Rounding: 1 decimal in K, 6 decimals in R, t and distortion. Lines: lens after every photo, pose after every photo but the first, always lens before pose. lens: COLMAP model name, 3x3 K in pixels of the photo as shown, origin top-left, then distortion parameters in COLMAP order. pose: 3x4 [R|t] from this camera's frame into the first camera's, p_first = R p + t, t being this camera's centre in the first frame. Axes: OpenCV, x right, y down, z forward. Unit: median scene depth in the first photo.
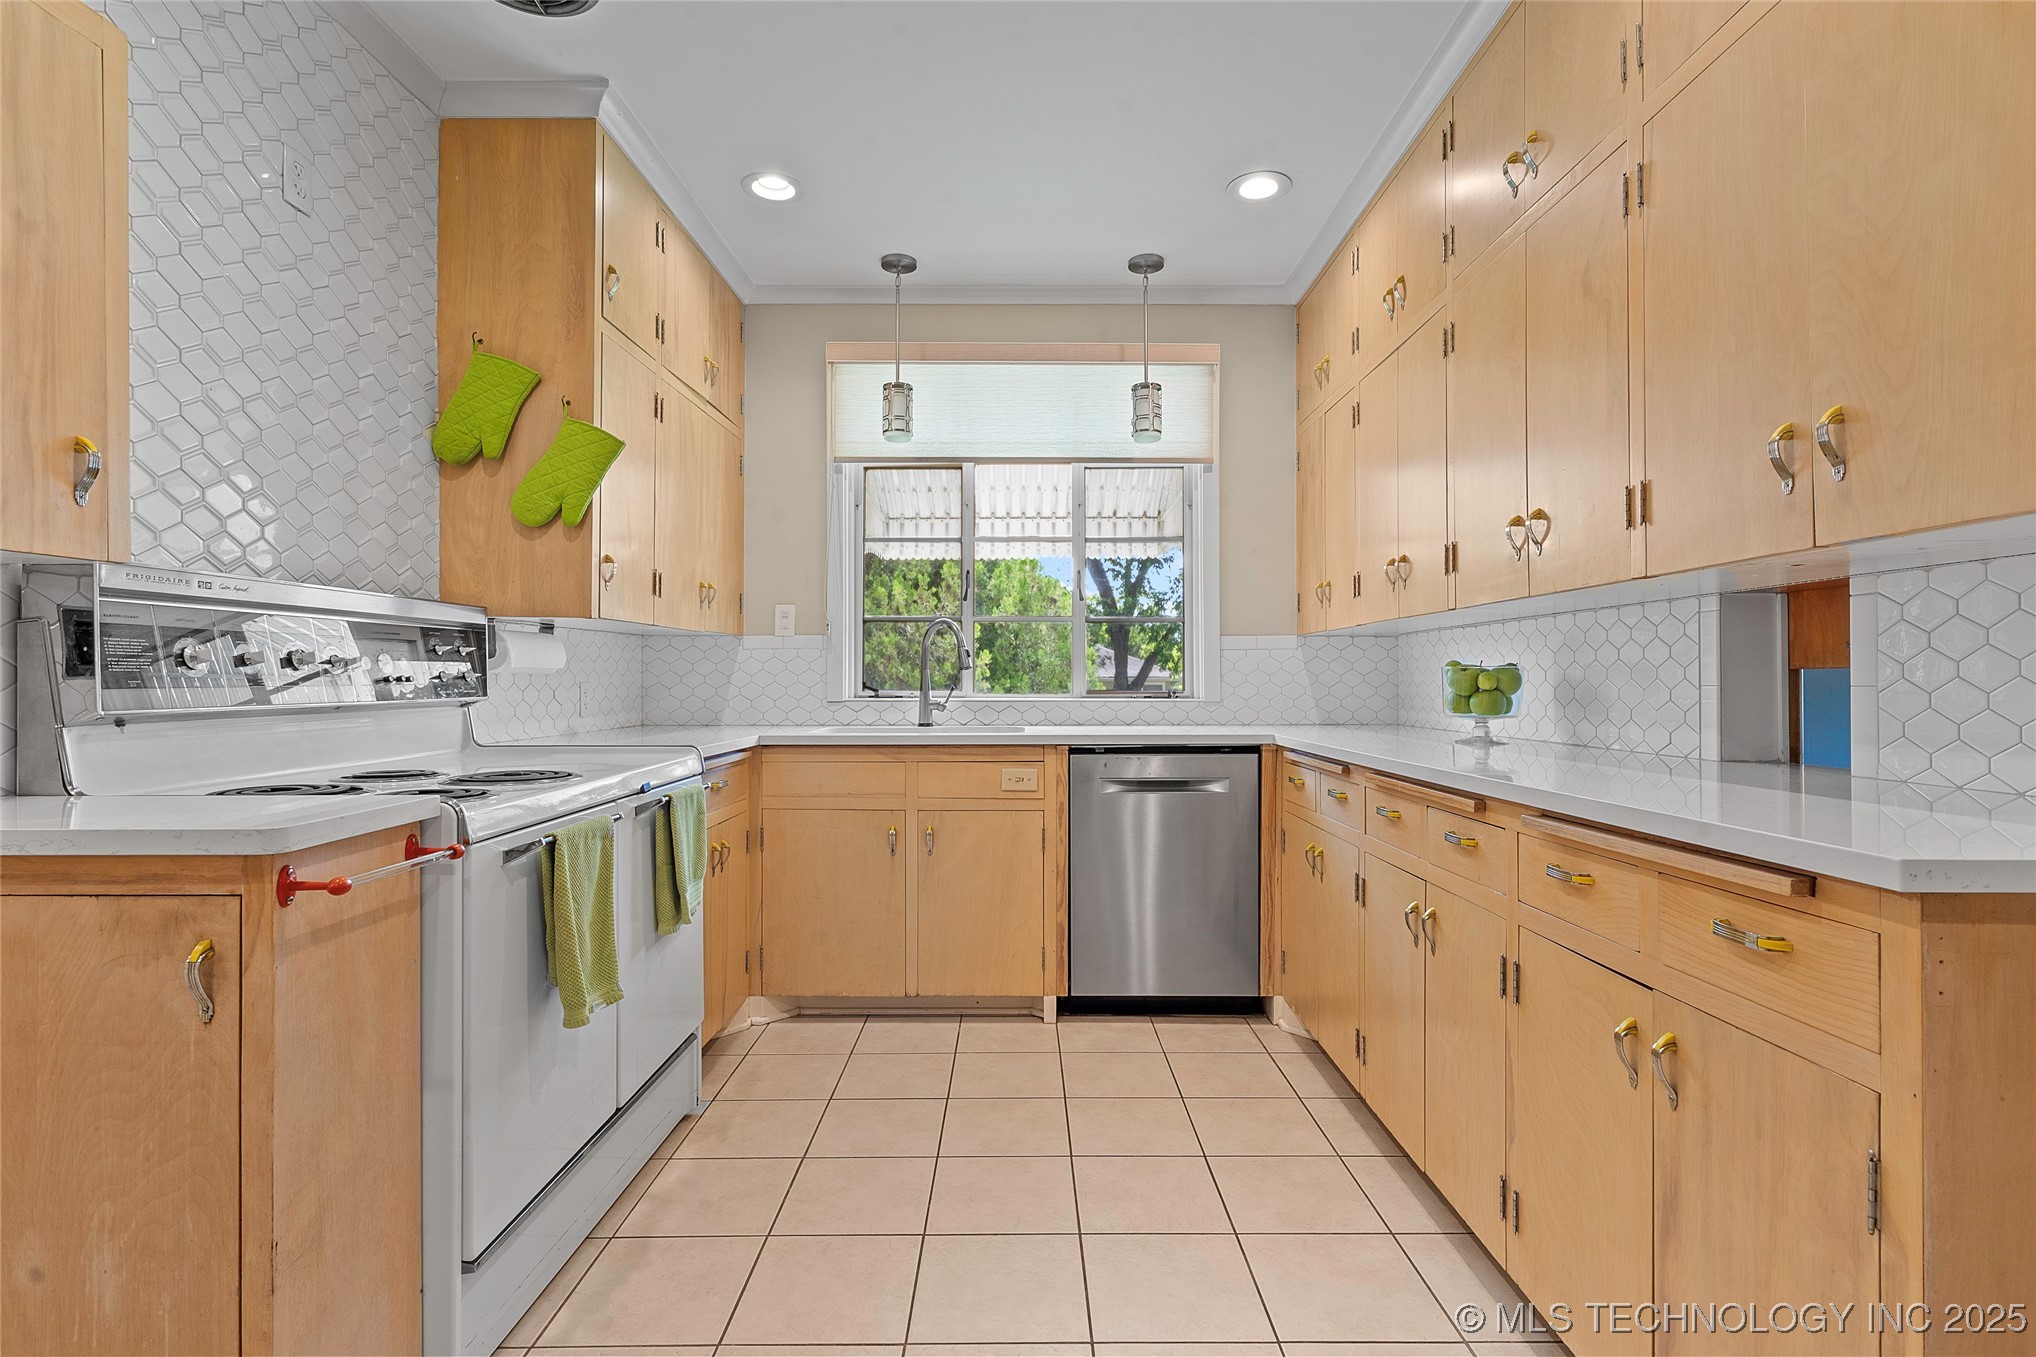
lens RADIAL K [[947.3, 0, 1018.0], [0, 947.3, 678.5], [0, 0, 1]] dist [0.001841, 0.000654]
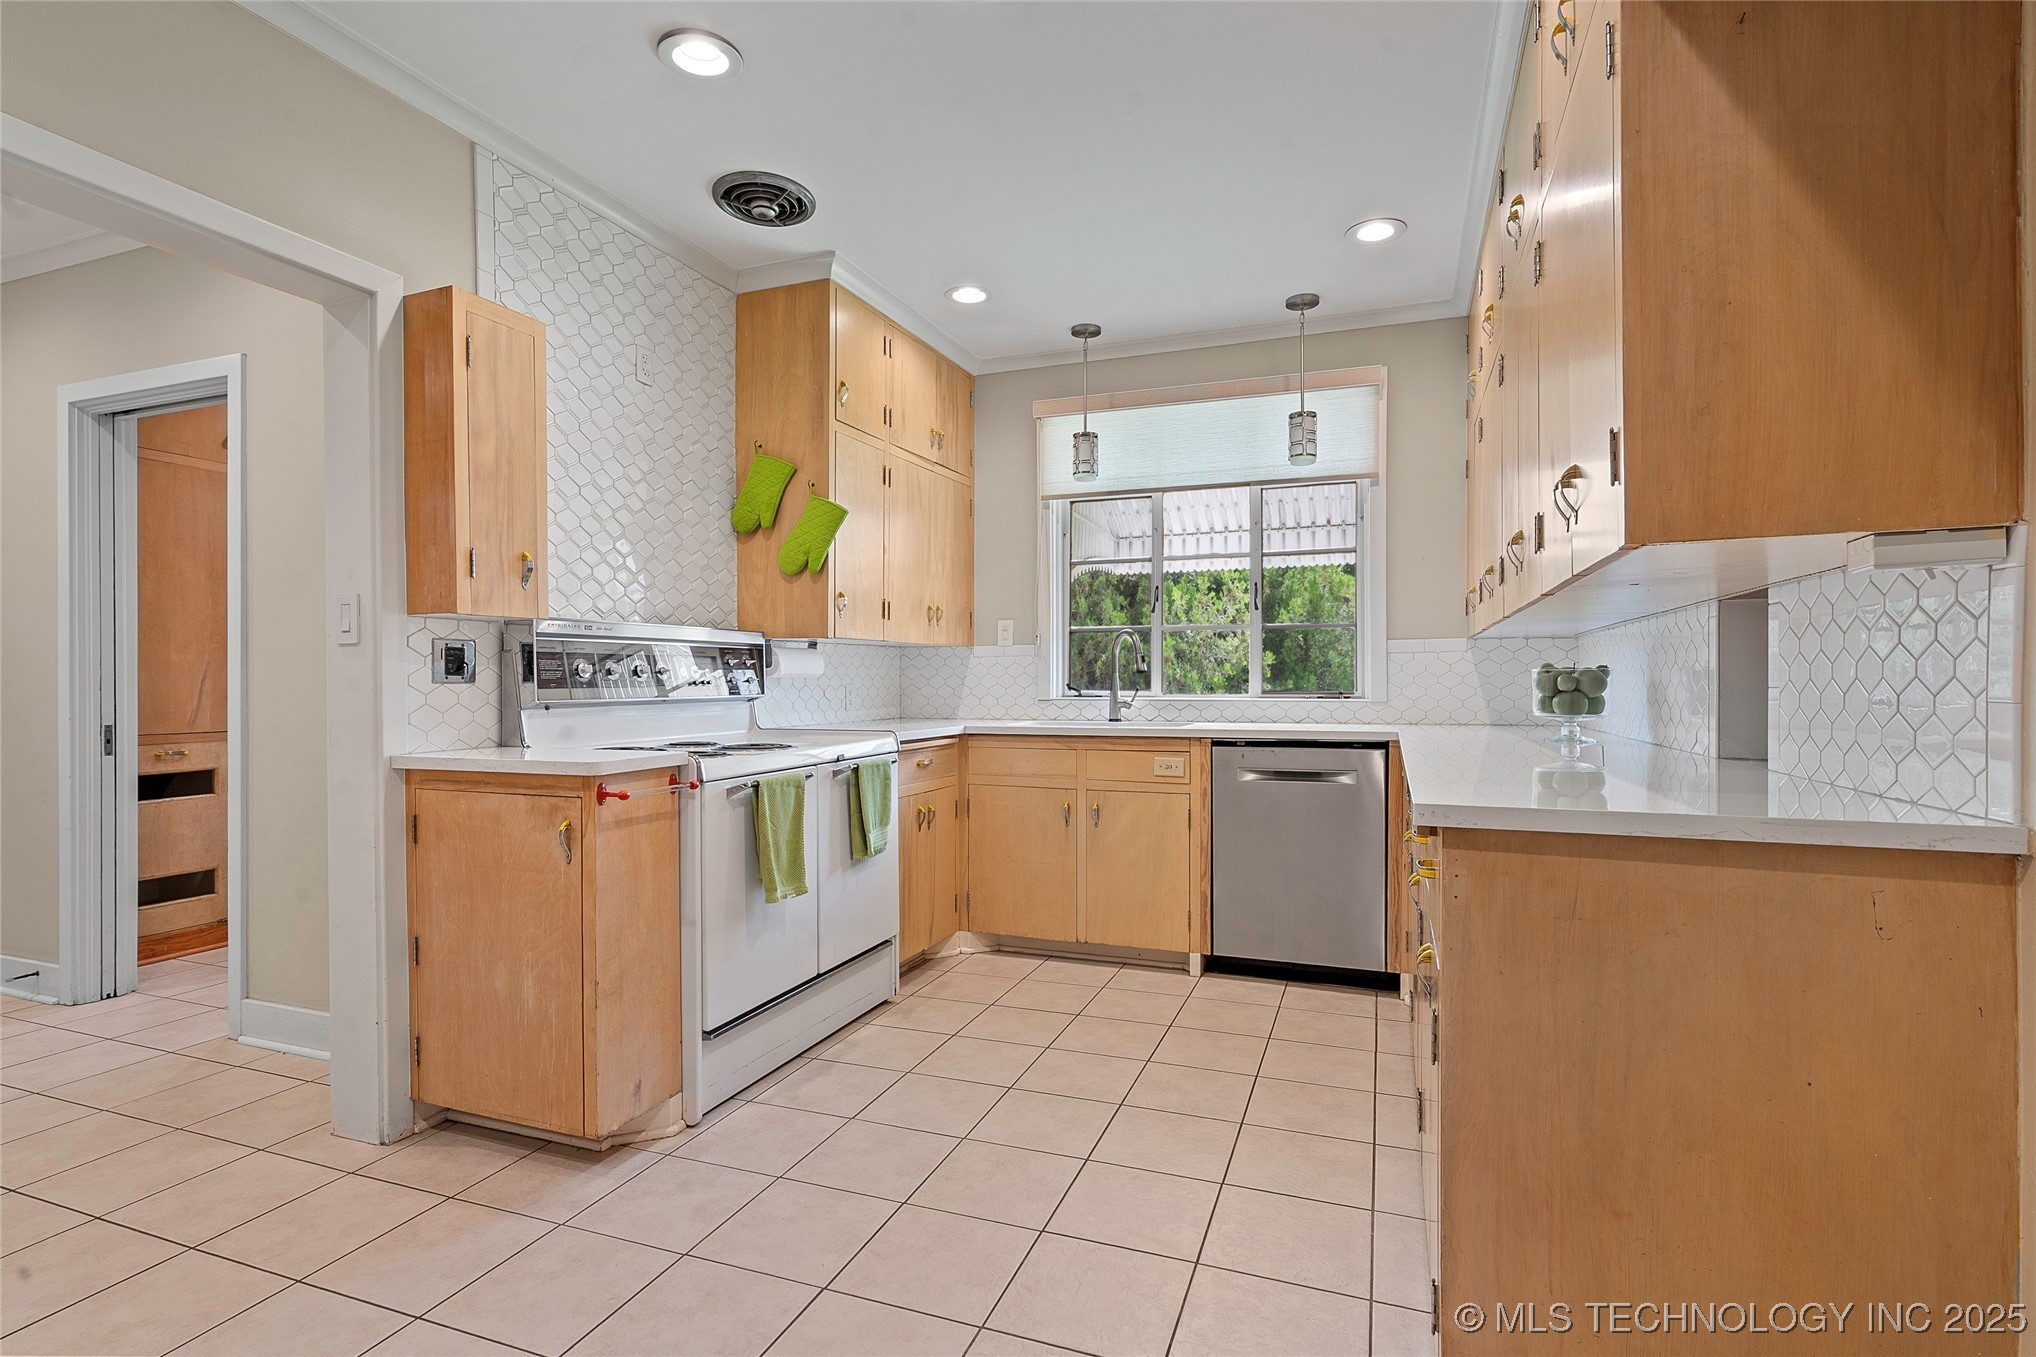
lens RADIAL K [[966.1, 0, 1024.1], [0, 966.1, 686.0], [0, 0, 1]] dist [-0.000573, 0.000073]
pose [[0.936747, 0.000119, -0.350006, 0.295672], [0.002373, 0.999975, 0.006693, -0.002215], [0.349998, -0.007100, 0.936723, -0.214762]]
